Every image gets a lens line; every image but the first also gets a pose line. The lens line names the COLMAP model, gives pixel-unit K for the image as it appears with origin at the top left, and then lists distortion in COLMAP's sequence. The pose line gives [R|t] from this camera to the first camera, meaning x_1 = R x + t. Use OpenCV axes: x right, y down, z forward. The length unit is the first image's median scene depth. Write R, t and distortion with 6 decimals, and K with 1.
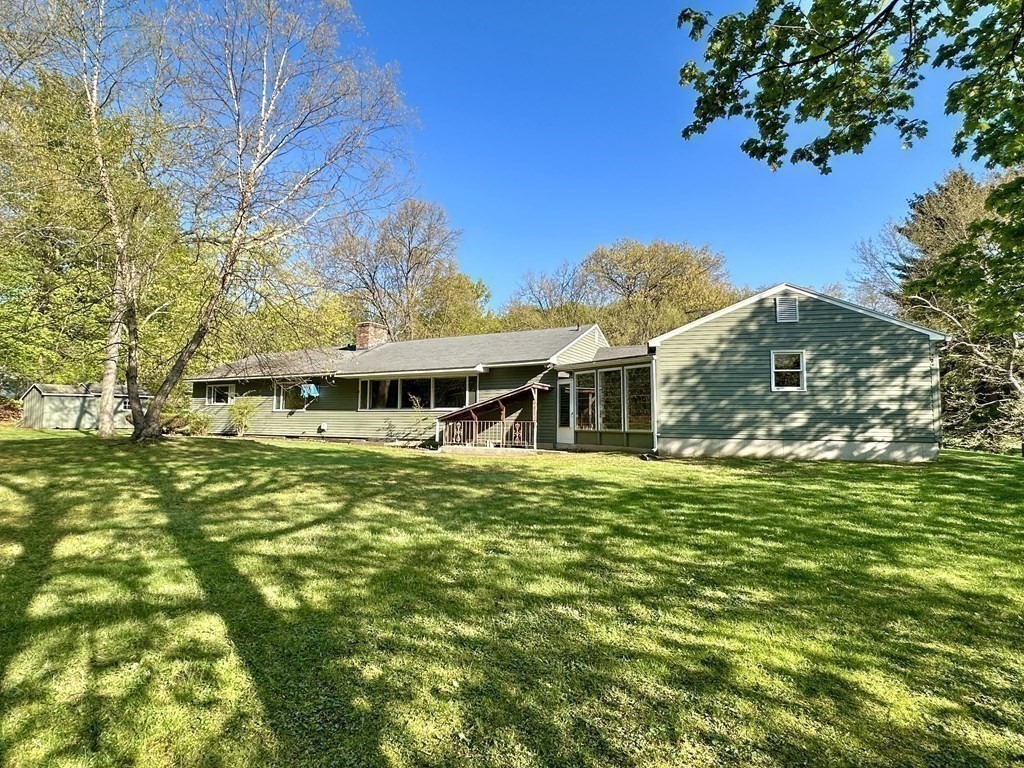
lens RADIAL K [[525.7, 0, 511.9], [0, 525.7, 382.7], [0, 0, 1]] dist [0.002500, 0.000314]
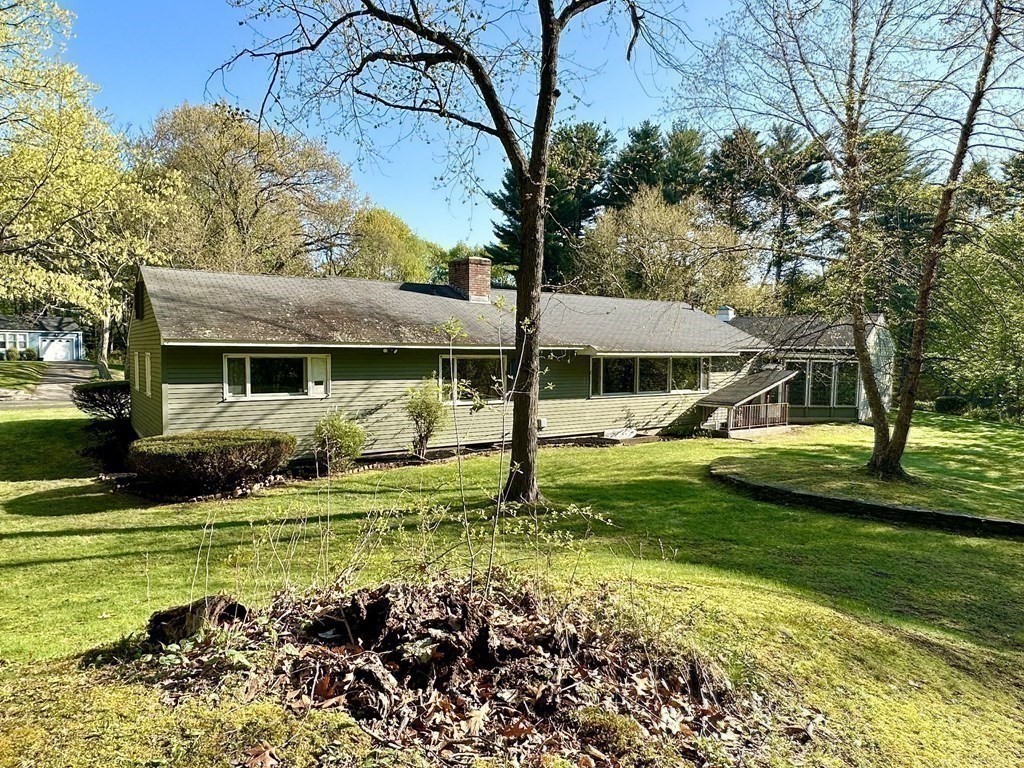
lens RADIAL K [[655.8, 0, 511.9], [0, 655.8, 384.4], [0, 0, 1]] dist [0.003265, 0.000200]
pose [[0.436593, -0.014846, 0.899537, -1.199432], [-0.030081, 0.999064, 0.031088, 0.007228], [-0.899156, -0.040632, 0.435738, 0.692401]]
